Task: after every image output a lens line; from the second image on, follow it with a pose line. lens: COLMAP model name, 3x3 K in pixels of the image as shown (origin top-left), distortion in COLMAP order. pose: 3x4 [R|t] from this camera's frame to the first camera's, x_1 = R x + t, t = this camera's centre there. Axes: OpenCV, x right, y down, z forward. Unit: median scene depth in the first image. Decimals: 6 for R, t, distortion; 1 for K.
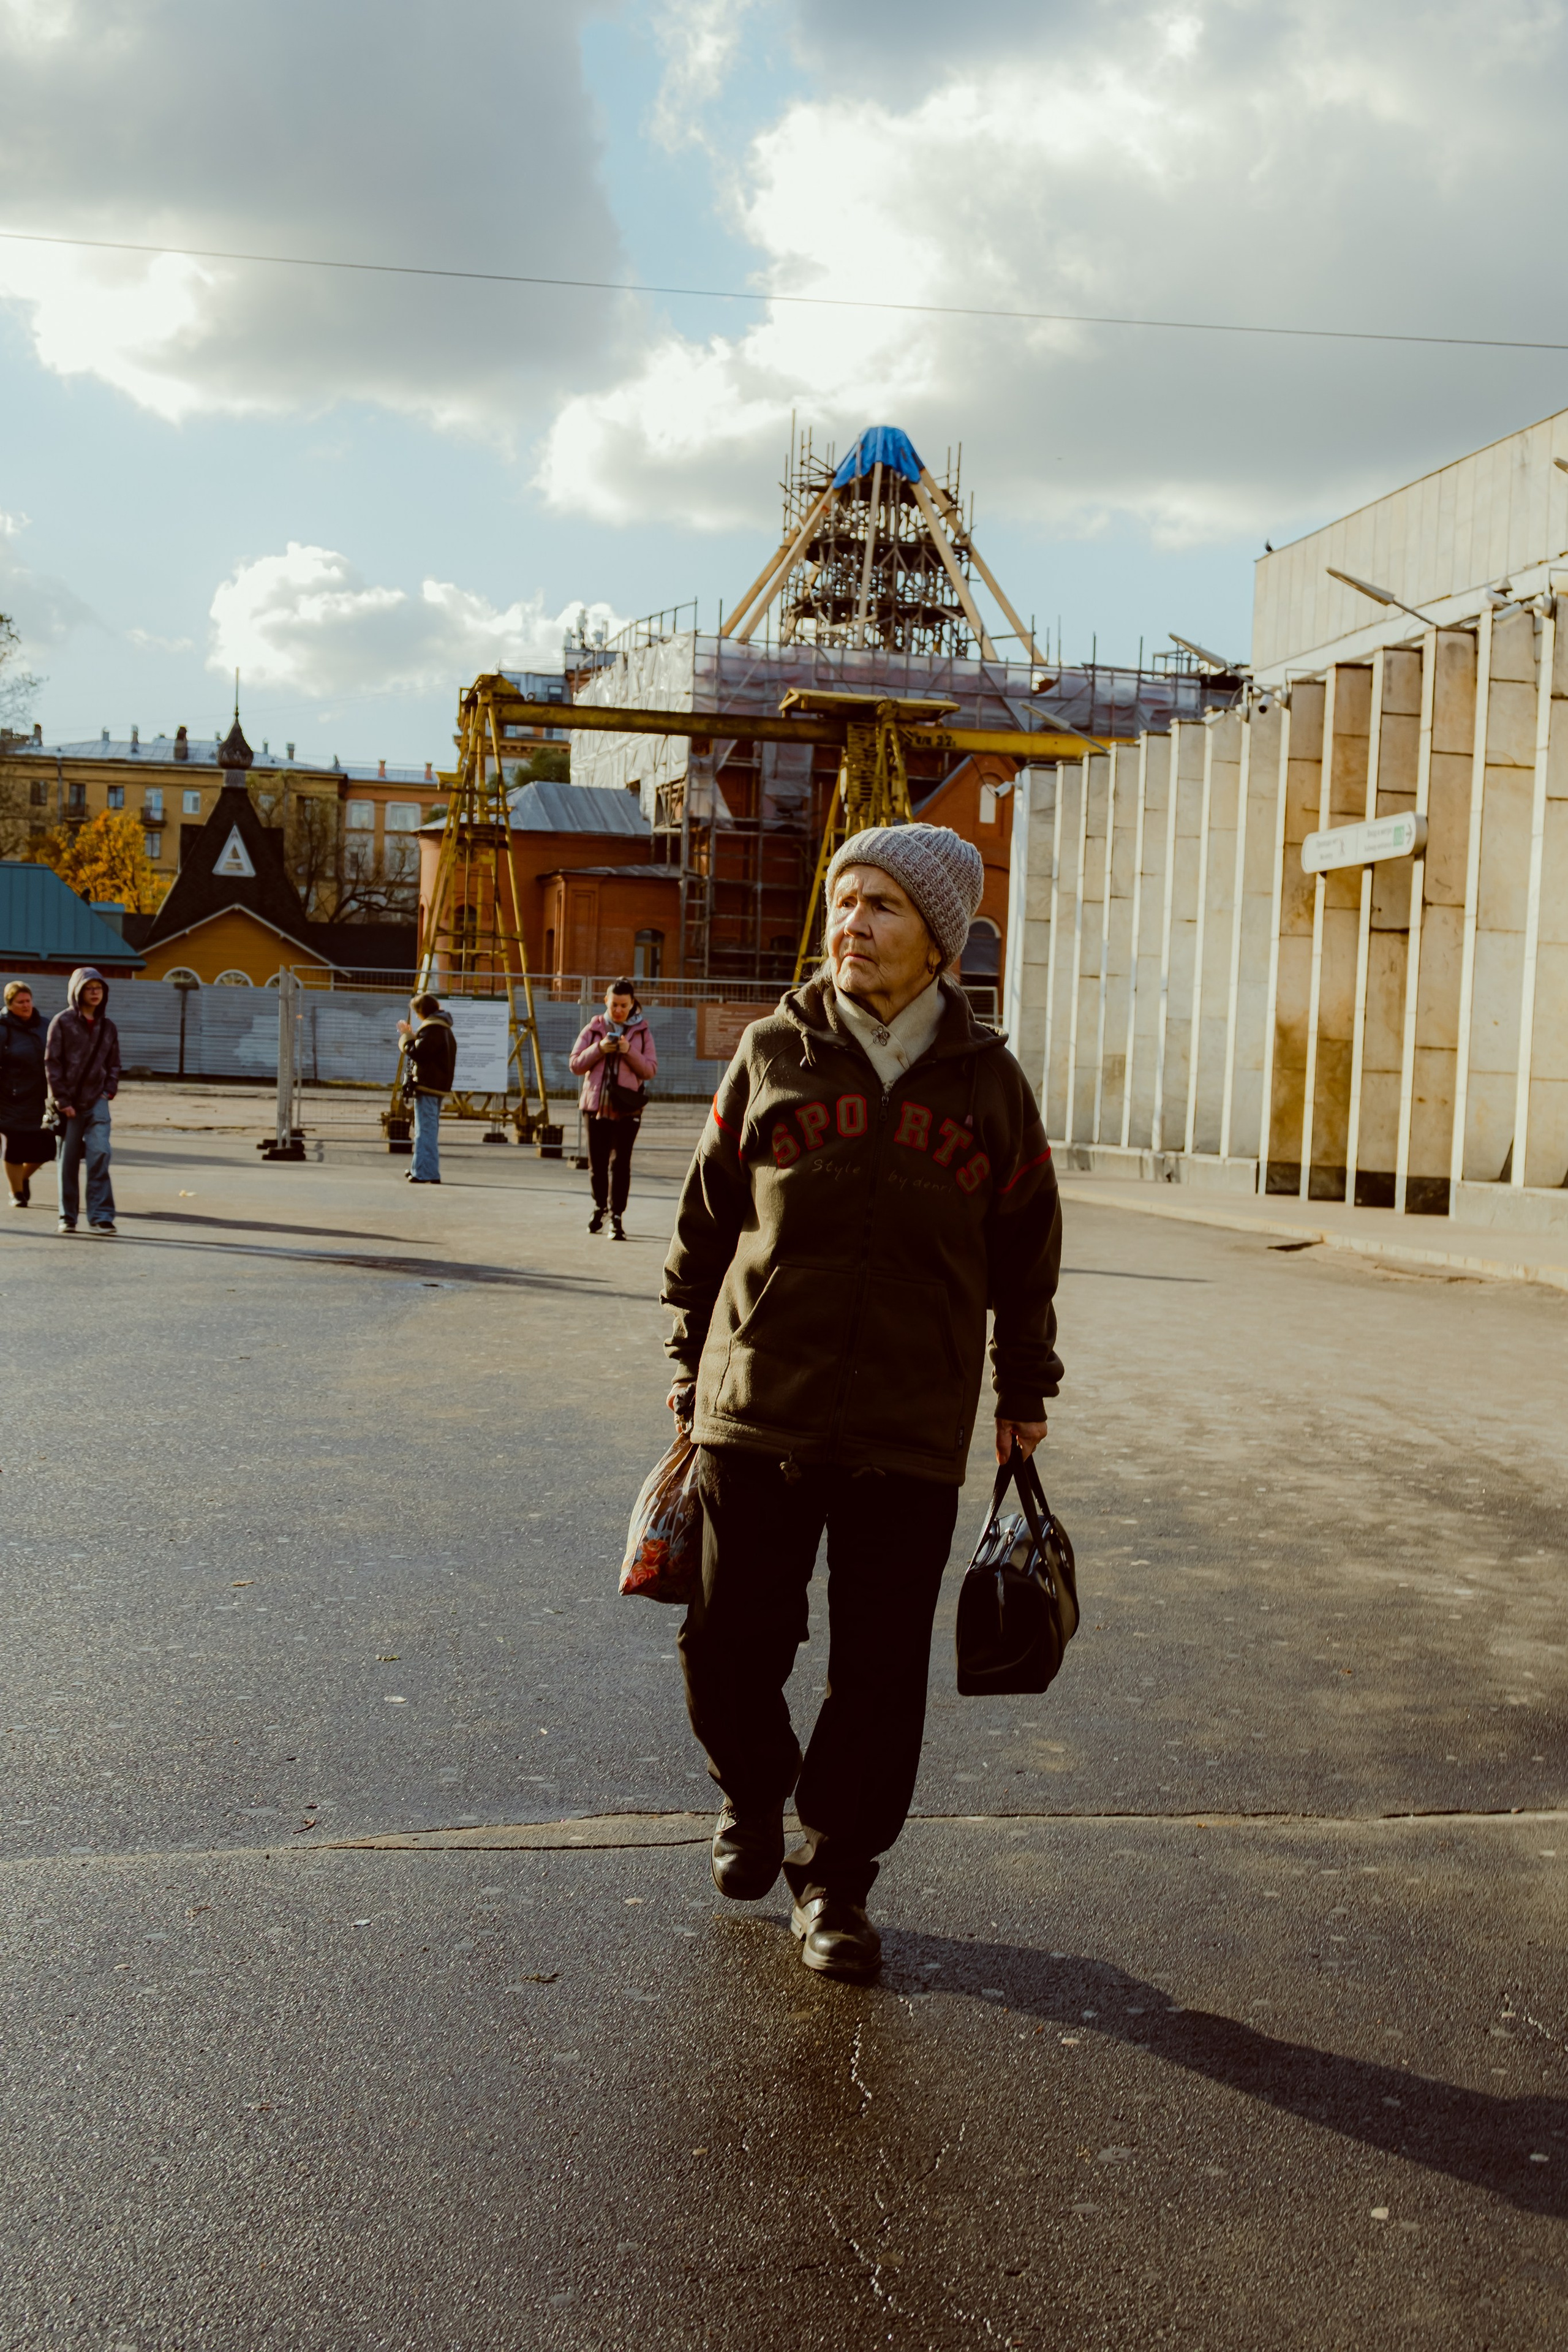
lens RADIAL K [[3170.6, 0, 784.0], [0, 3170.6, 1176.0], [0, 0, 1]] dist [-0.000821, -0.013118]
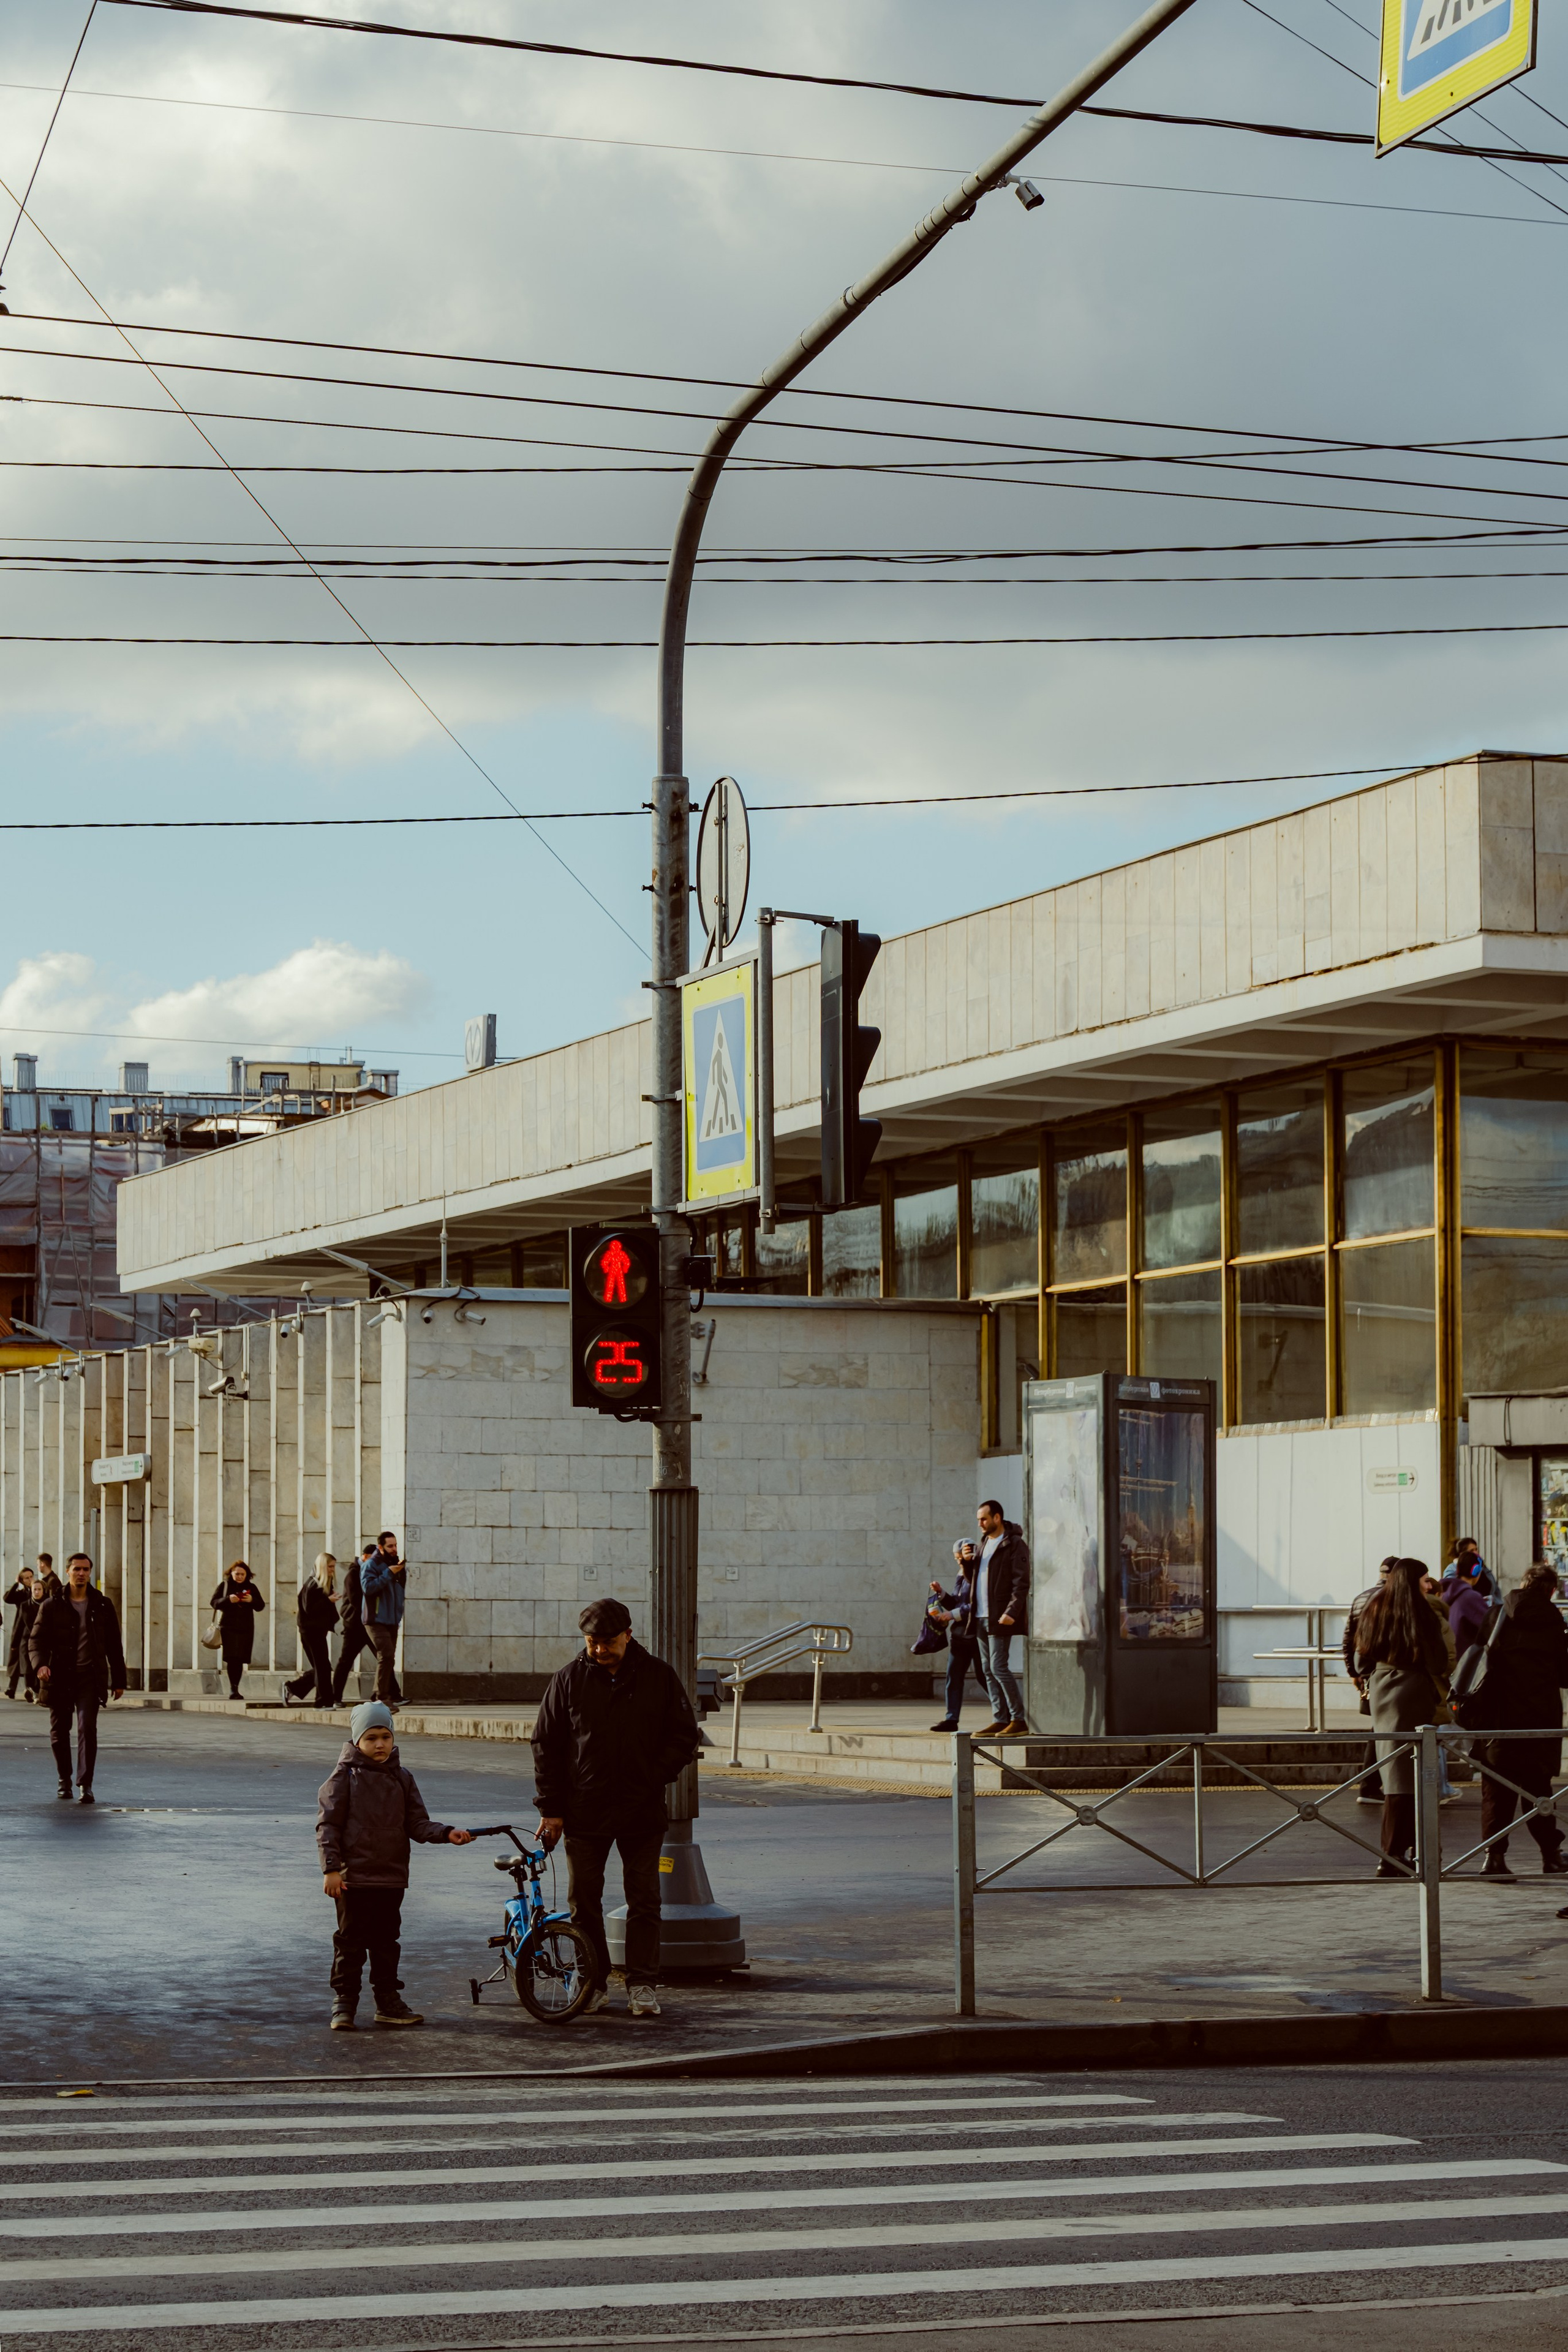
lens RADIAL K [[5252.5, 0, 784.0], [0, 5252.5, 1176.0], [0, 0, 1]] dist [0.005744, 0.041061]
pose [[0.975076, -0.024539, 0.220512, -0.019348], [0.049332, 0.992965, -0.107642, 0.013457], [-0.216319, 0.115837, 0.969427, -0.427755]]
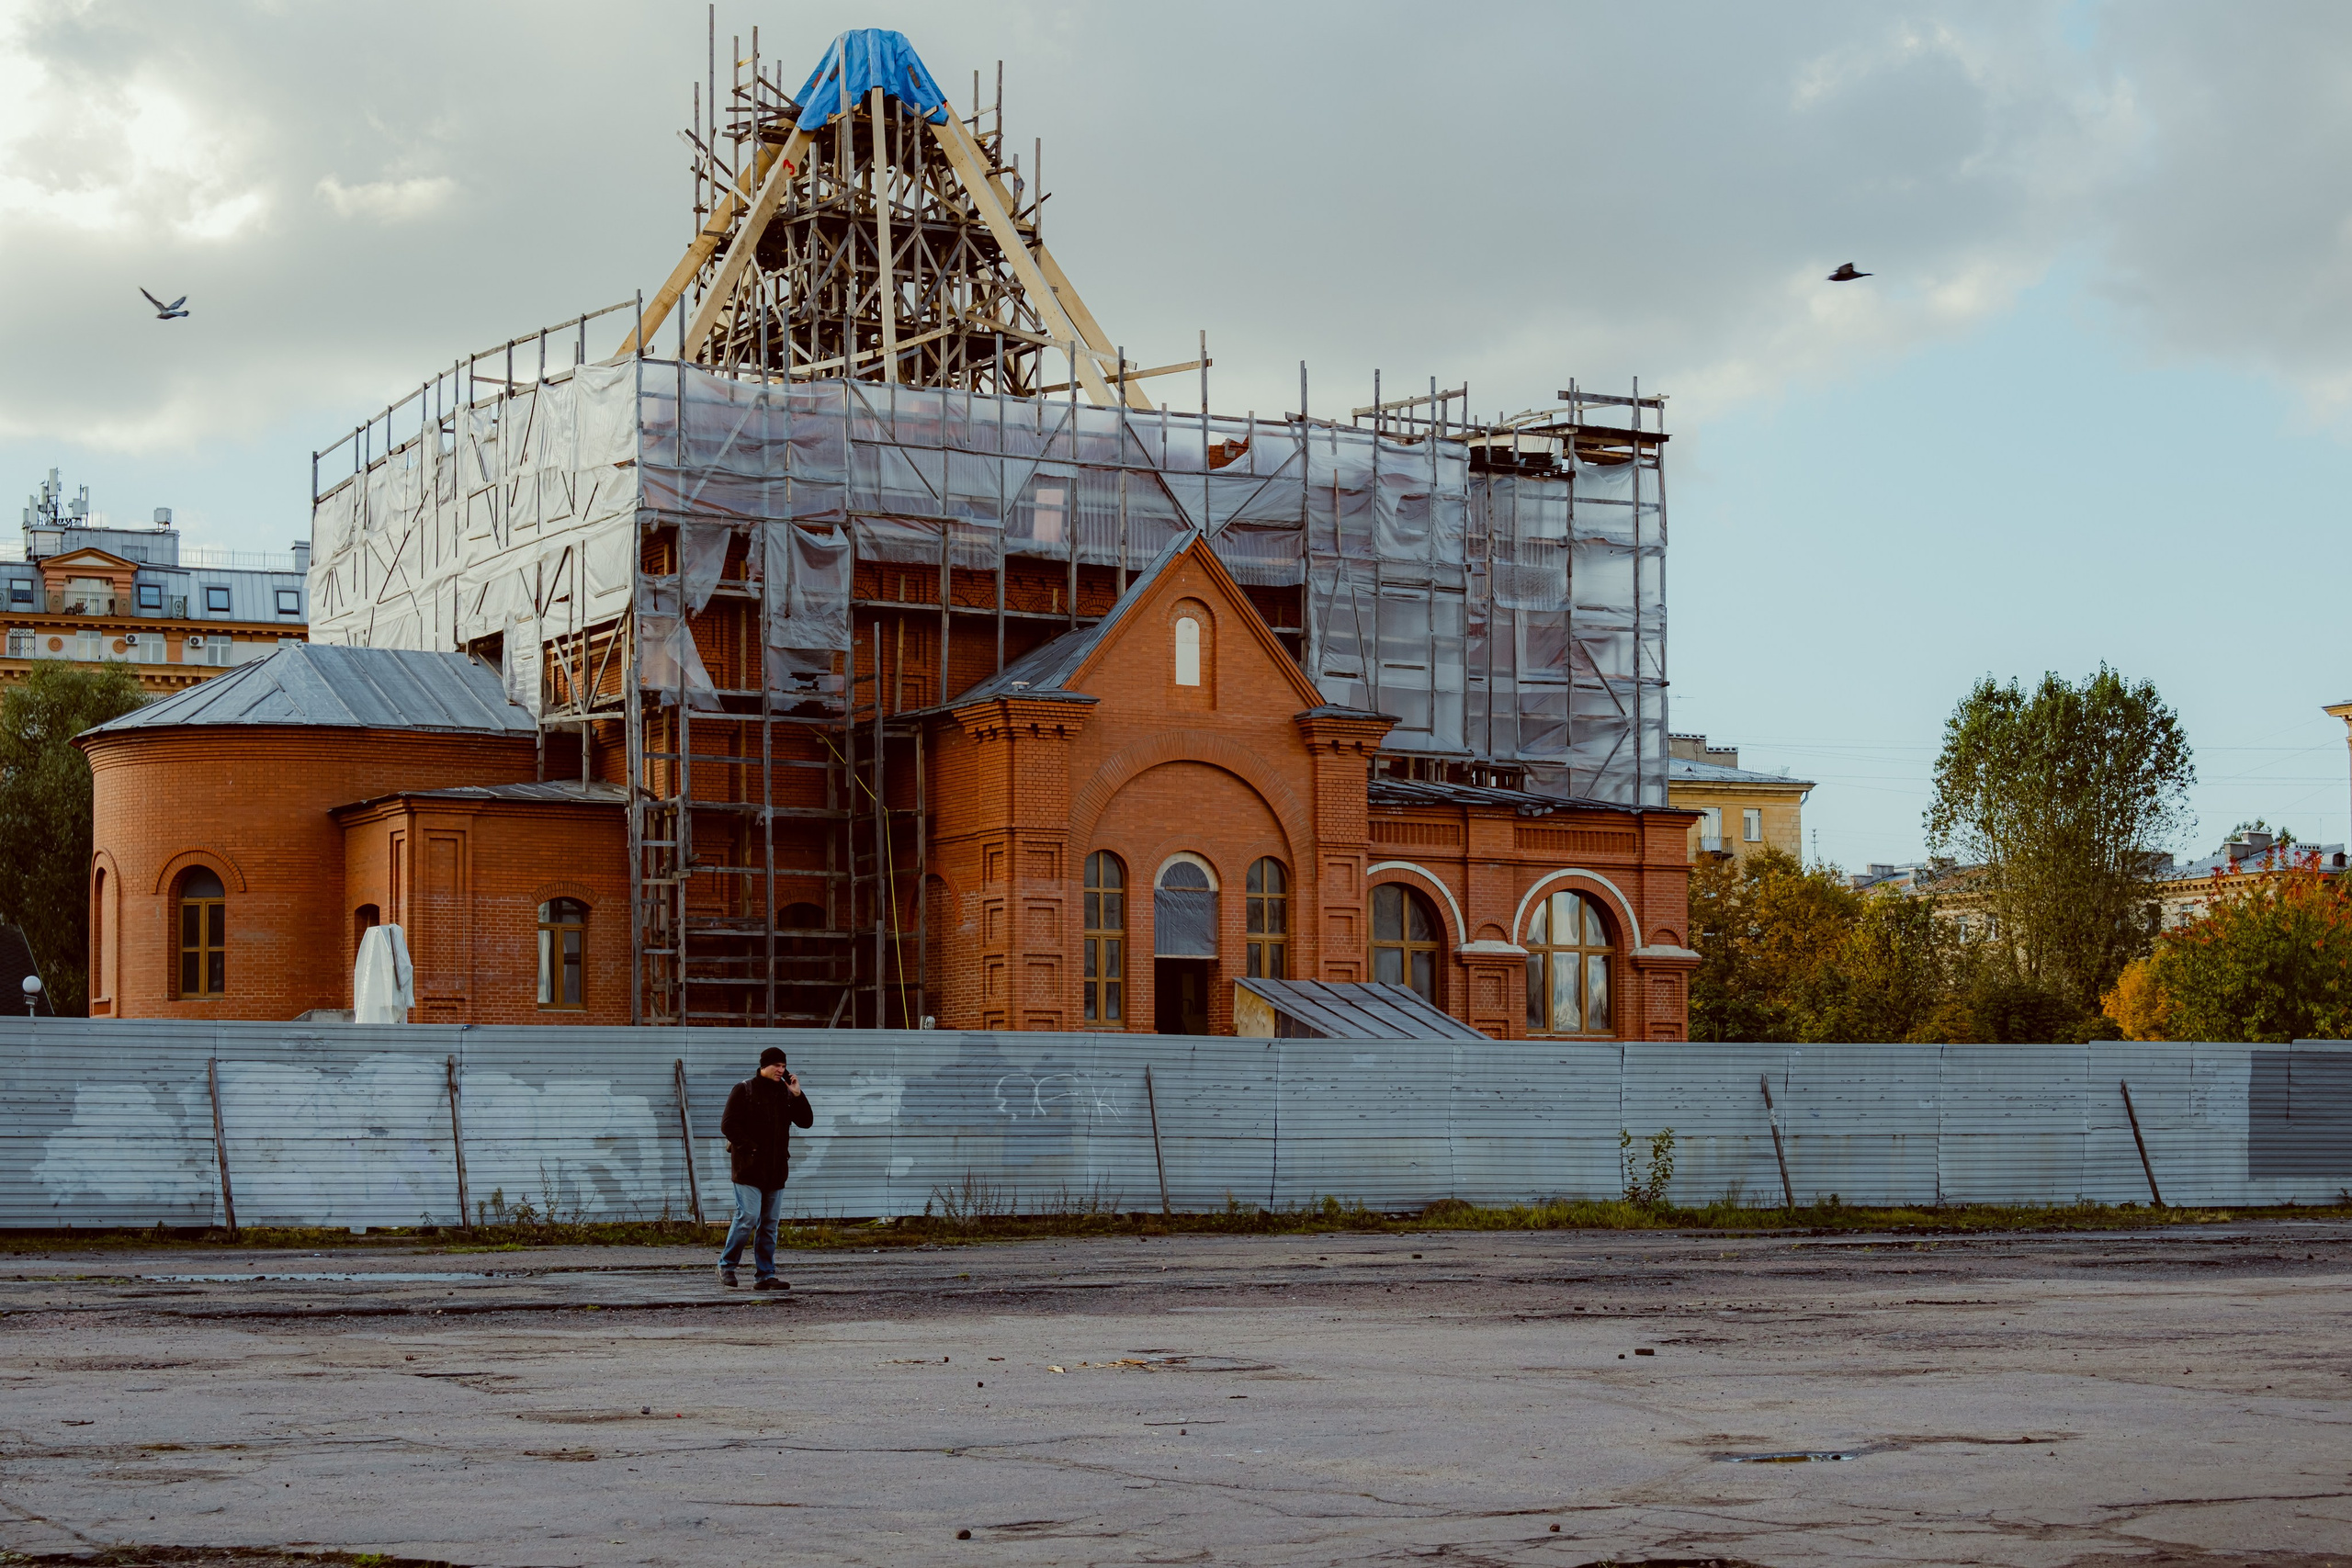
lens RADIAL K [[4265.3, 0, 1176.0], [0, 4265.3, 784.0], [0, 0, 1]] dist [0.031954, -0.065570]
pose [[0.976272, -0.027153, 0.214840, -0.096653], [0.050826, 0.993125, -0.105448, -0.015070], [-0.210500, 0.113865, 0.970940, 0.269345]]
